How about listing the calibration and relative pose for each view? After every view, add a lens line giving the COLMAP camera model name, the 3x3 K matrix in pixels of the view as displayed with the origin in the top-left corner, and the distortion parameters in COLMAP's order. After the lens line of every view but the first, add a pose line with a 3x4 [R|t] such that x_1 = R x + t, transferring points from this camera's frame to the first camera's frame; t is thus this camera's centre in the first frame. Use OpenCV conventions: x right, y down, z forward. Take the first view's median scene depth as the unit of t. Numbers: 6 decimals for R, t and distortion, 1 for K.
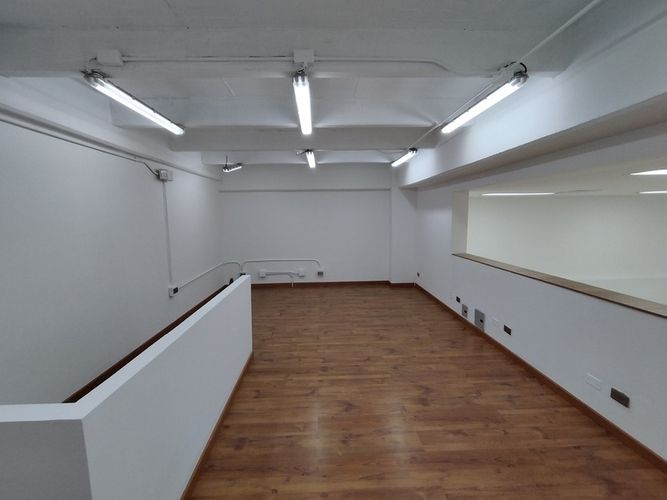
lens RADIAL K [[307.3, 0, 335.0], [0, 307.3, 249.8], [0, 0, 1]] dist [0.004227, 0.000579]
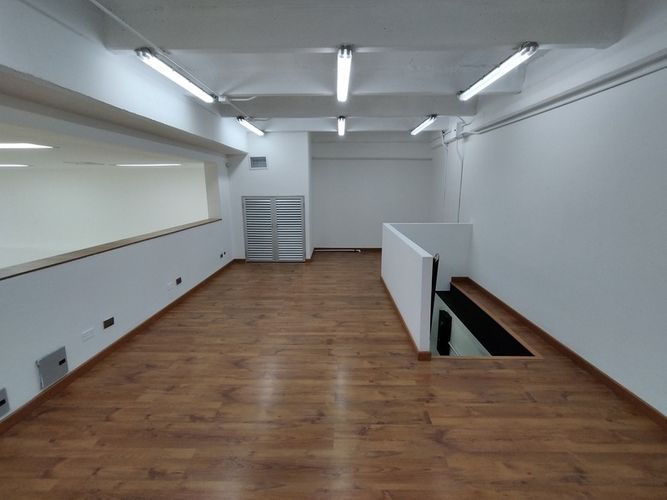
lens RADIAL K [[307.3, 0, 335.0], [0, 307.3, 249.8], [0, 0, 1]] dist [0.004227, 0.000579]
pose [[-0.998134, 0.005465, 0.060810, -0.104713], [0.023993, 0.950972, 0.308345, -0.173711], [-0.056144, 0.309228, -0.949329, 1.734727]]
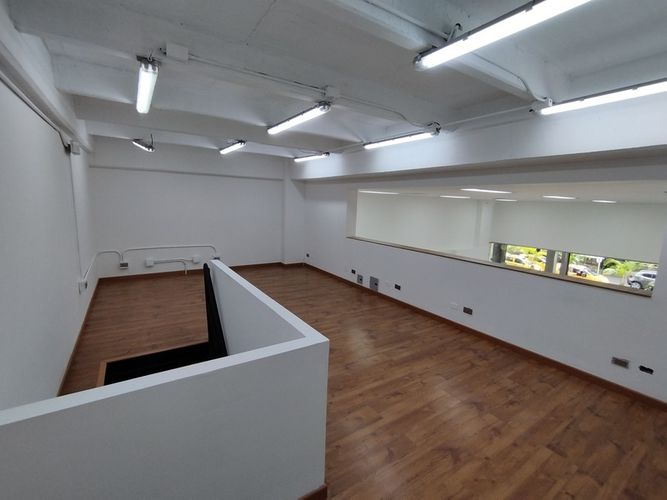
lens RADIAL K [[307.3, 0, 335.0], [0, 307.3, 249.8], [0, 0, 1]] dist [0.004227, 0.000579]
pose [[0.853512, -0.036469, 0.519795, -0.482136], [0.010533, 0.998551, 0.052764, -0.003053], [-0.520967, -0.039560, 0.852660, -0.111587]]
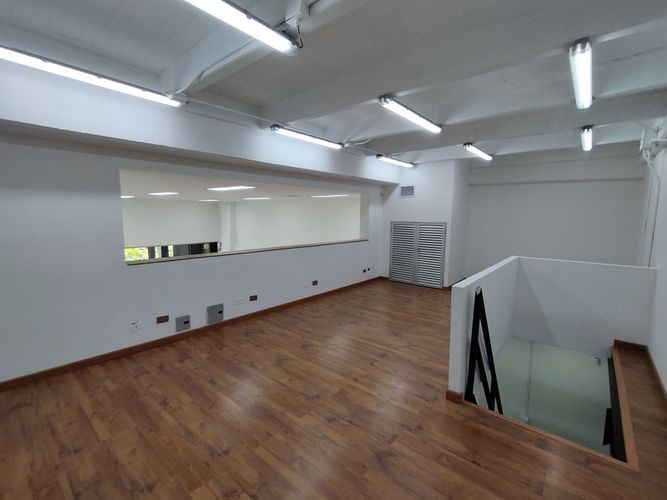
lens RADIAL K [[307.3, 0, 335.0], [0, 307.3, 249.8], [0, 0, 1]] dist [0.004227, 0.000579]
pose [[-0.736762, -0.073223, 0.672176, -0.552341], [0.075815, 0.978904, 0.189736, -0.158467], [-0.671888, 0.190751, -0.715667, 1.690960]]
